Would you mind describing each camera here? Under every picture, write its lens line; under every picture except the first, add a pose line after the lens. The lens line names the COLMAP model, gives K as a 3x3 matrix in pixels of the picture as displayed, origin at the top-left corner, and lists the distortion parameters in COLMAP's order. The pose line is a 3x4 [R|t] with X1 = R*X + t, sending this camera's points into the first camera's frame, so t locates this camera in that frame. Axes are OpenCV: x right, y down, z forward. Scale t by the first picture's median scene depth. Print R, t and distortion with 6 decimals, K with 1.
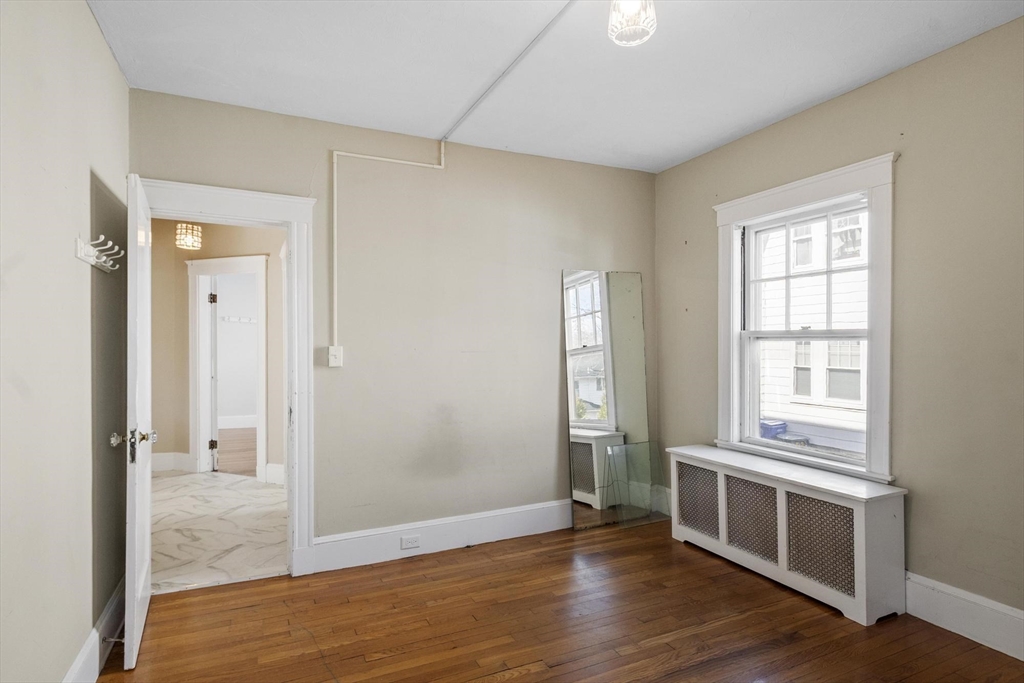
lens RADIAL K [[519.0, 0, 502.7], [0, 519.0, 336.1], [0, 0, 1]] dist [-0.006057, 0.000786]
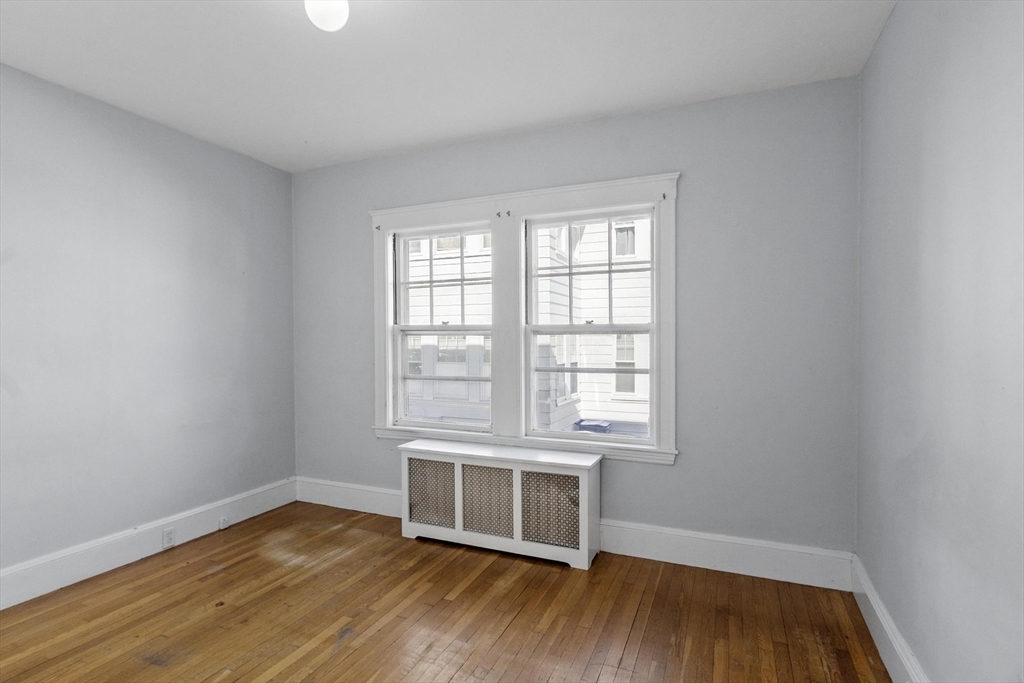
lens RADIAL K [[462.3, 0, 513.9], [0, 462.3, 345.9], [0, 0, 1]] dist [-0.005284, -0.000131]
pose [[0.731180, -0.009912, 0.682113, -0.119762], [-0.012644, 0.999526, 0.028078, 0.004951], [-0.682067, -0.029155, 0.730708, 0.264407]]
